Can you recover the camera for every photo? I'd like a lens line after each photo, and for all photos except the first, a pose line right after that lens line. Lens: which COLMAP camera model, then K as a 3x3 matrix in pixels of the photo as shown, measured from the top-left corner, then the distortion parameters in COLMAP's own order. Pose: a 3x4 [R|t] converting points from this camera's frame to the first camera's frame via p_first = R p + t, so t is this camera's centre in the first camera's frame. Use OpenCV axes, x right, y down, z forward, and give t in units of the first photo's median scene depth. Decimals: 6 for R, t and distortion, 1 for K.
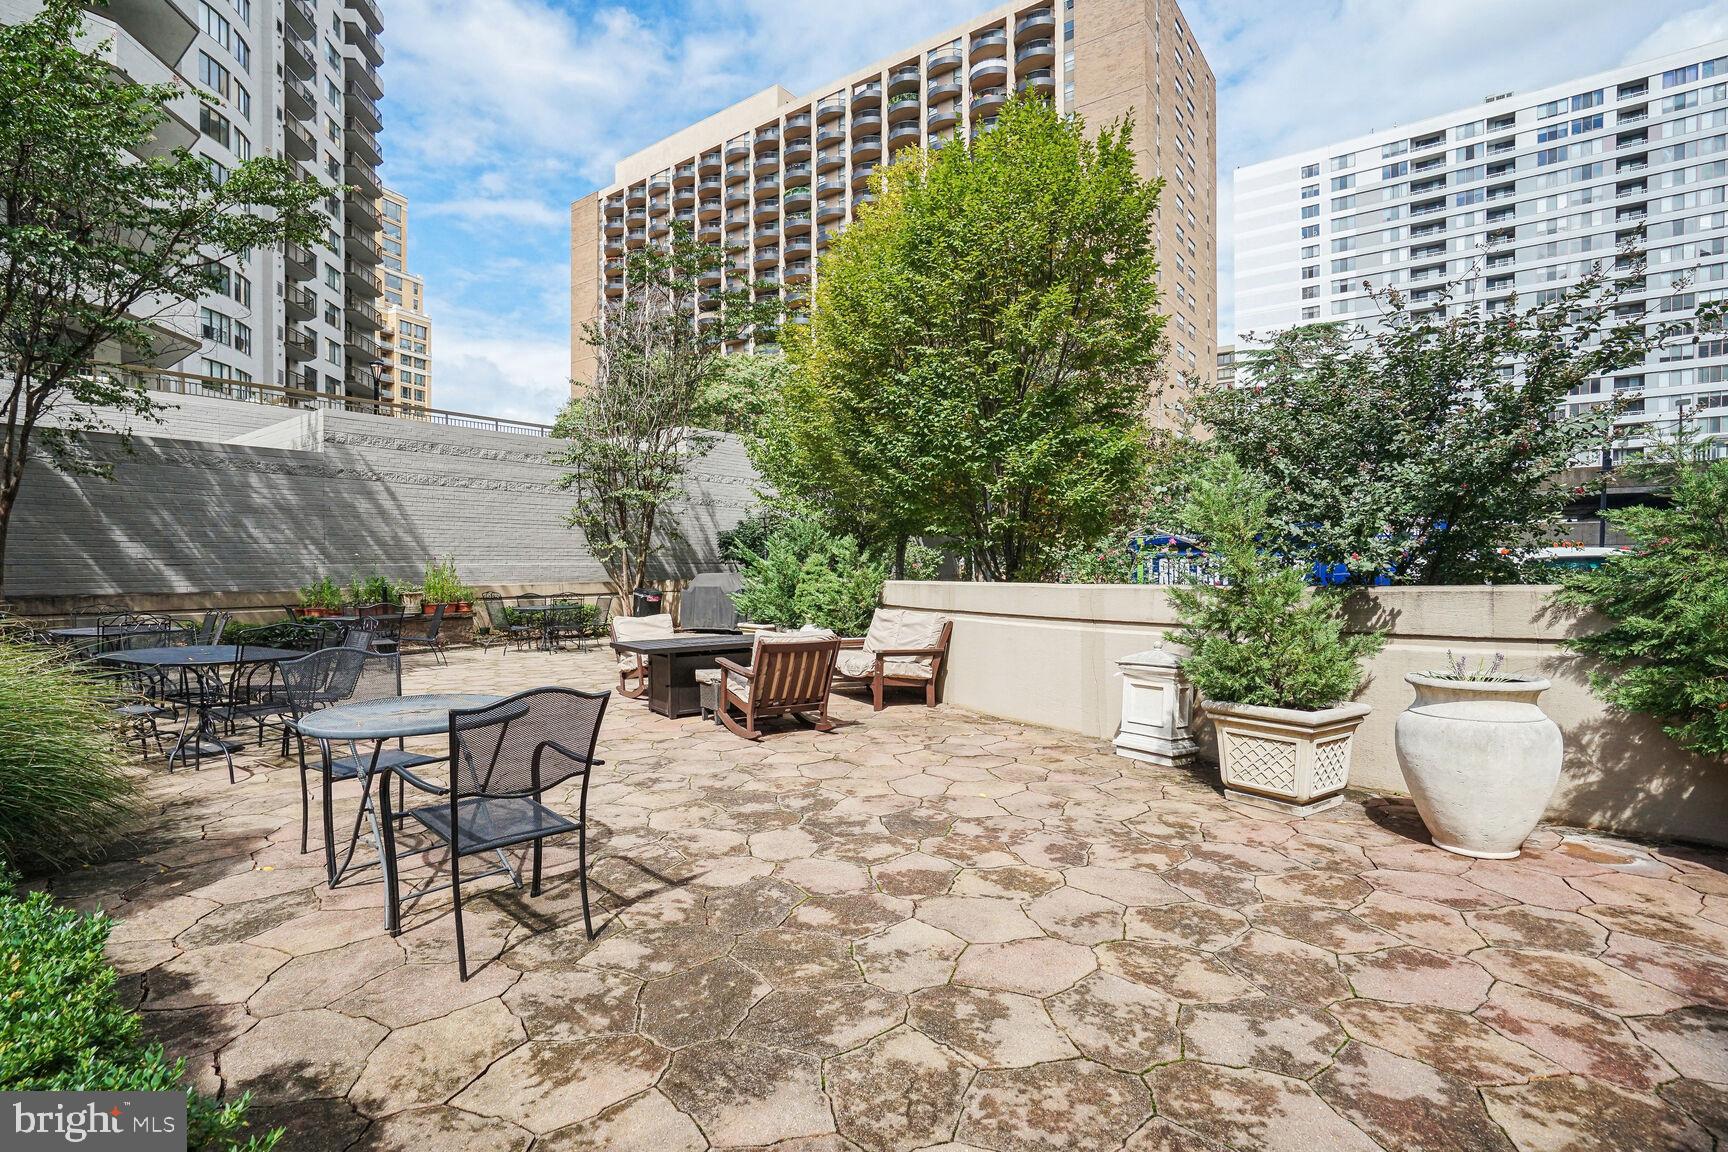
lens RADIAL K [[780.1, 0, 854.7], [0, 780.1, 575.7], [0, 0, 1]] dist [-0.000563, 0.001180]
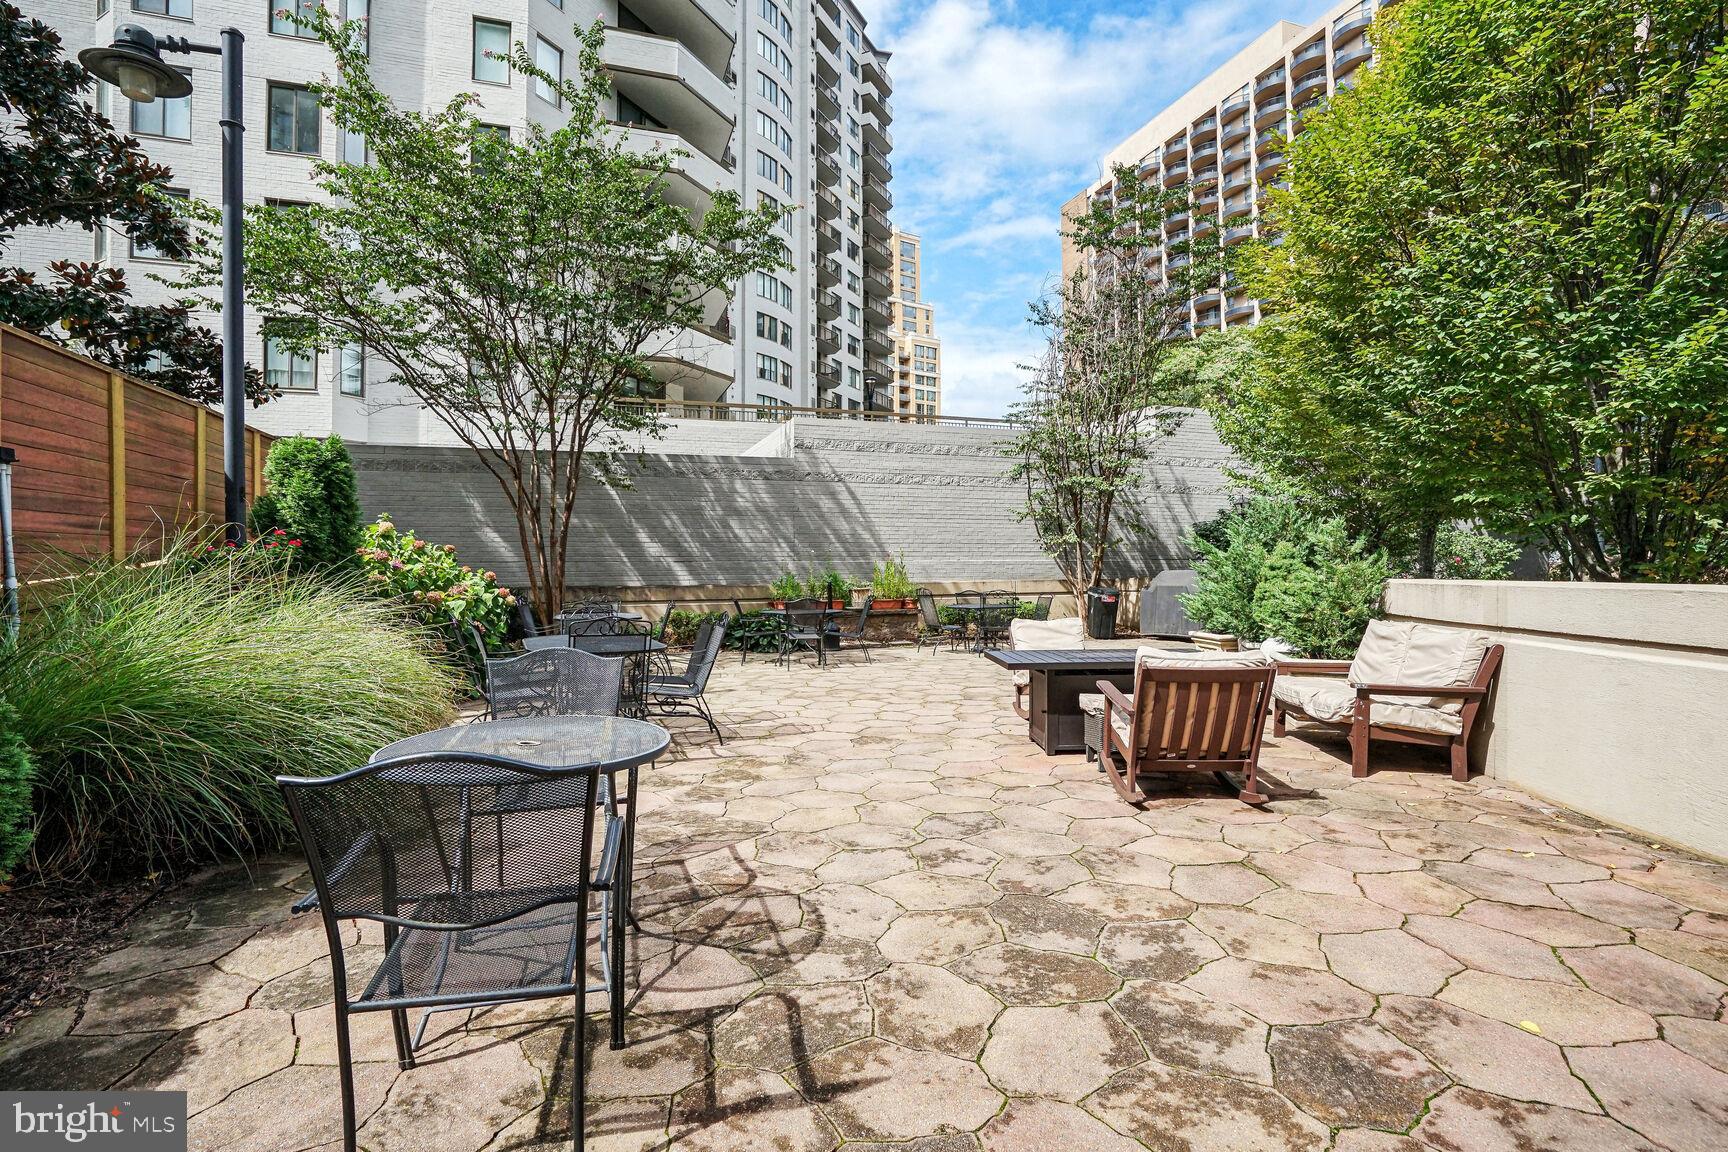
lens RADIAL K [[822.8, 0, 861.3], [0, 822.8, 560.5], [0, 0, 1]] dist [-0.059789, 0.030405]
pose [[0.837273, -0.004196, -0.546770, 0.040989], [-0.004839, 0.999875, -0.015083, 0.003238], [0.546764, 0.015274, 0.837147, 0.165483]]
